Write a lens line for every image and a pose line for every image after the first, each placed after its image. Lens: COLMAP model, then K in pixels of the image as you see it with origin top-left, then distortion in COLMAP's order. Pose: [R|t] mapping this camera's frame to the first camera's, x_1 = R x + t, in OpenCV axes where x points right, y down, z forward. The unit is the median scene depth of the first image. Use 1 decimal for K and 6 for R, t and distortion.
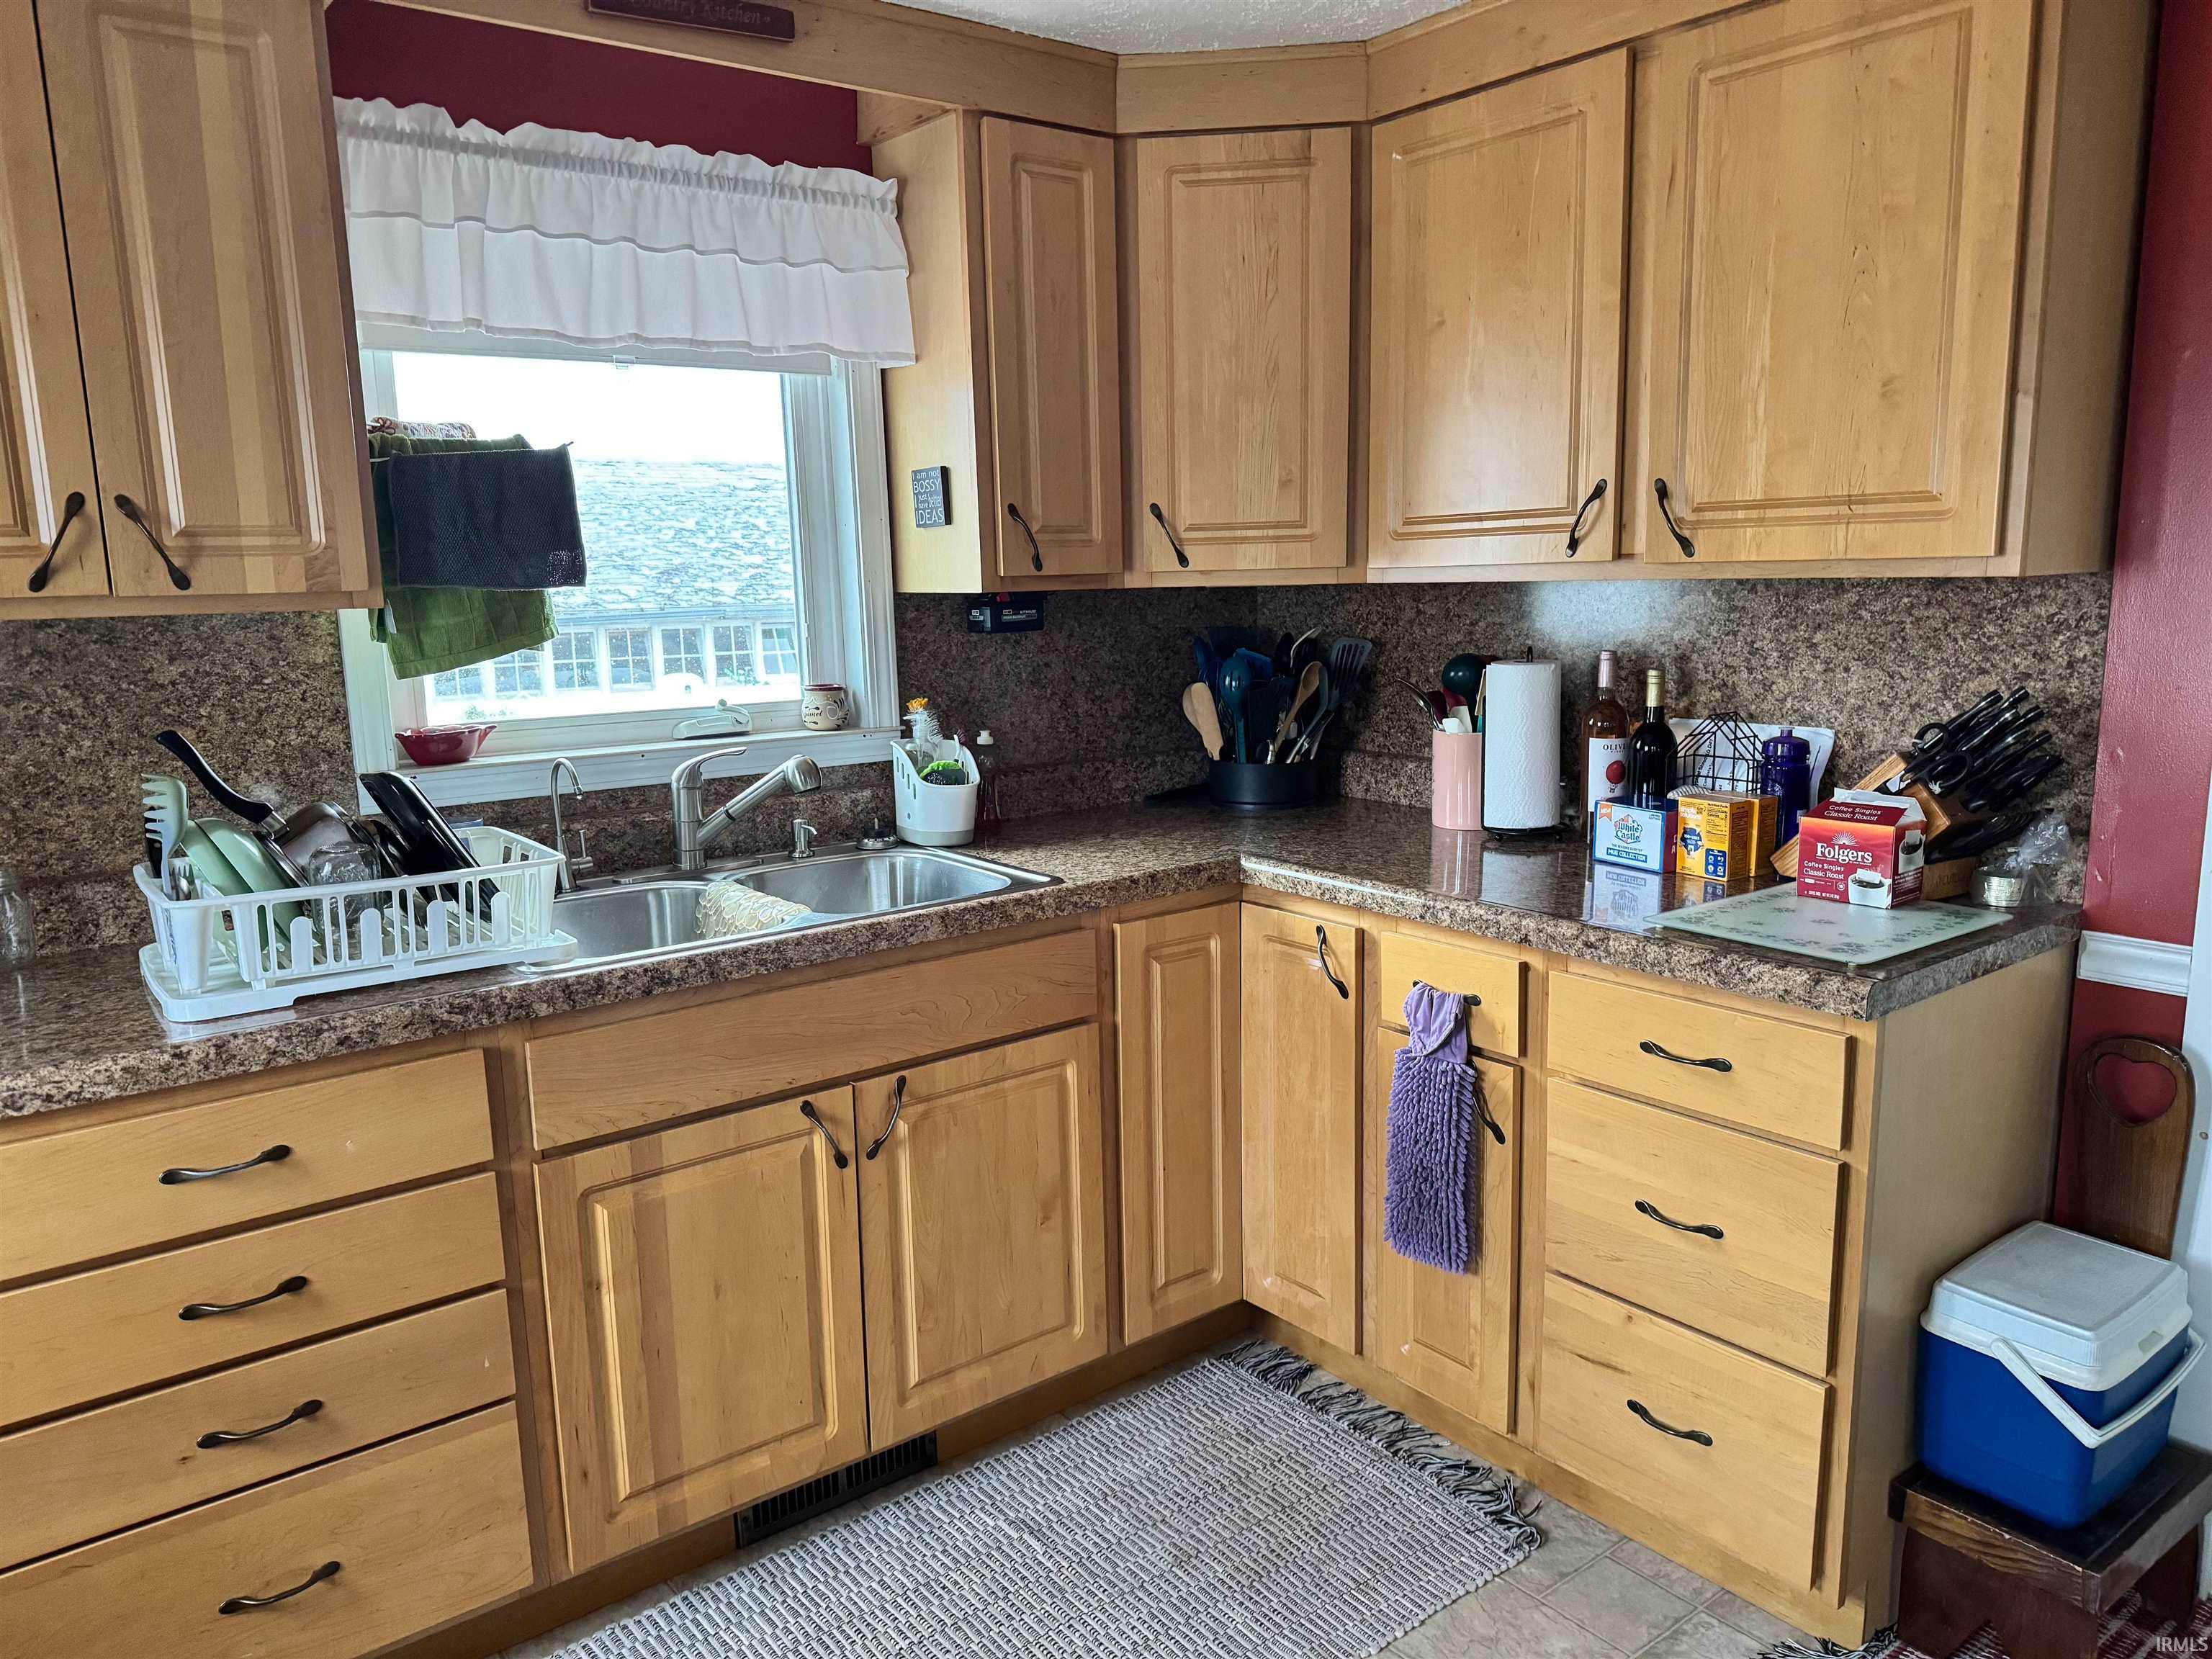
lens RADIAL K [[1566.2, 0, 1117.4], [0, 1566.2, 826.6], [0, 0, 1]] dist [0.026437, -0.039579]
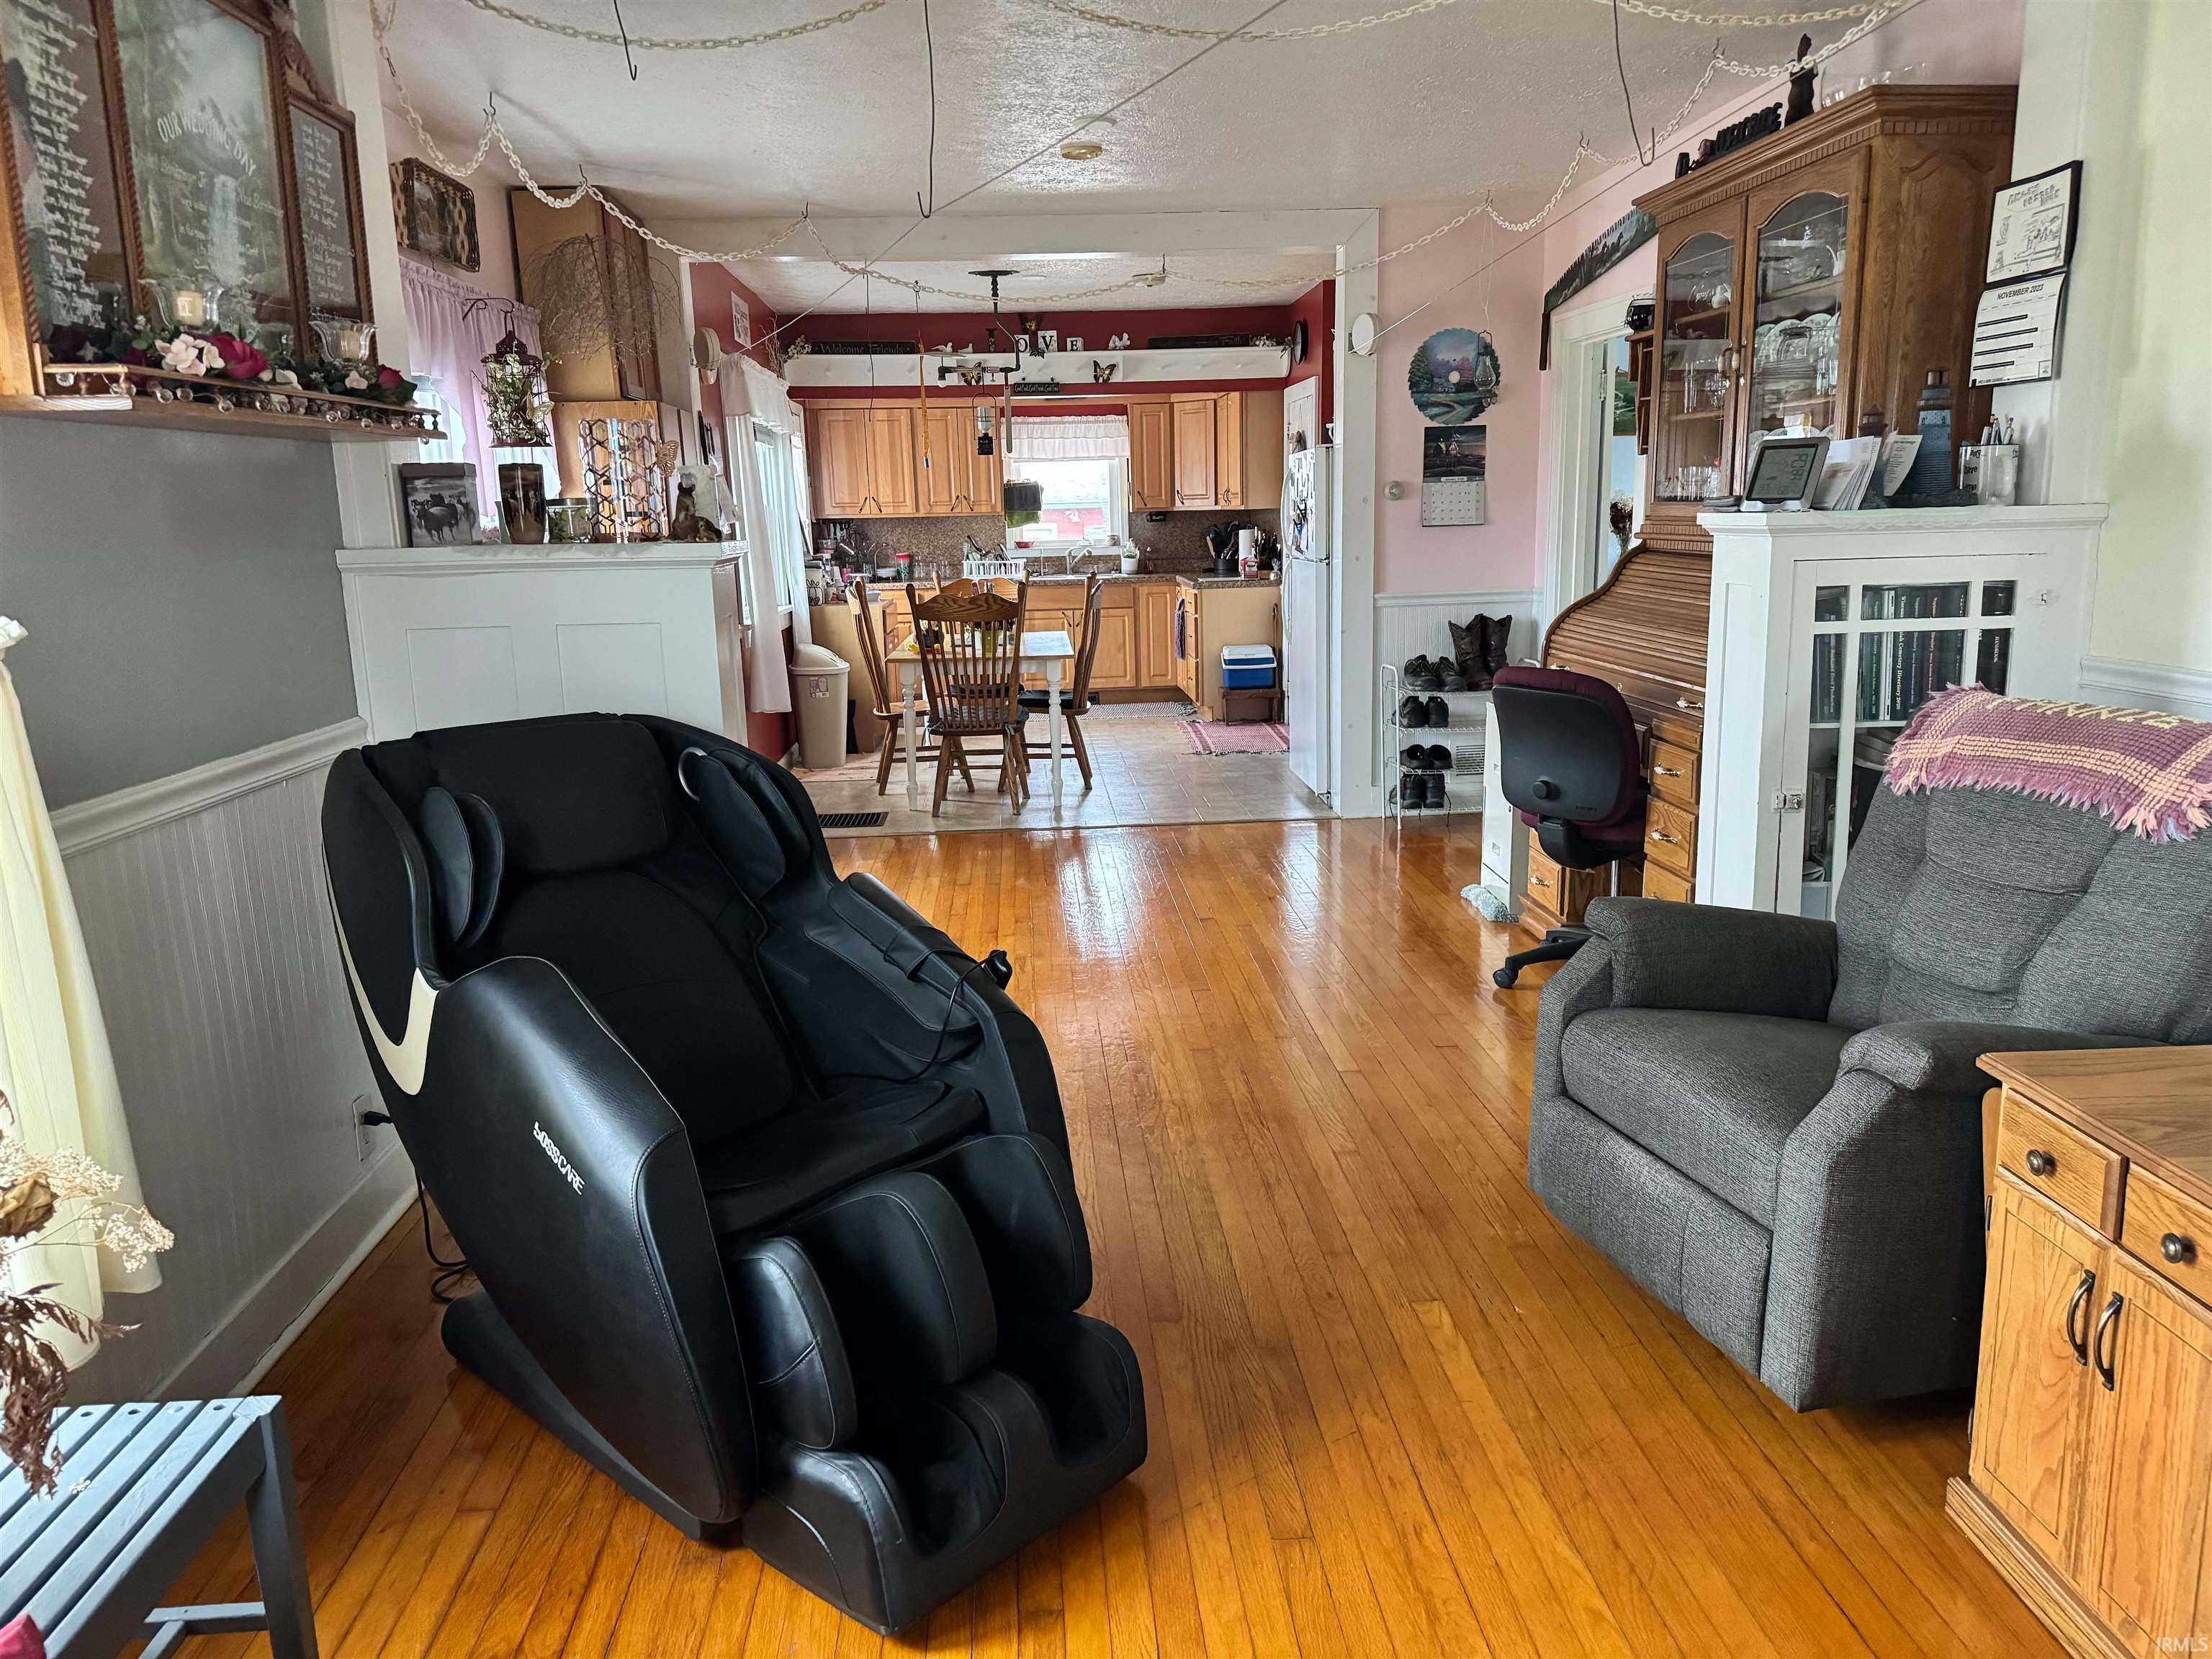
lens RADIAL K [[1566.2, 0, 1107.3], [0, 1566.2, 829.3], [0, 0, 1]] dist [0.026437, -0.039579]
pose [[0.818694, 0.108924, -0.563805, 2.625947], [-0.087715, 0.994044, 0.064673, 0.489731], [0.567491, -0.003493, 0.823372, -2.854189]]
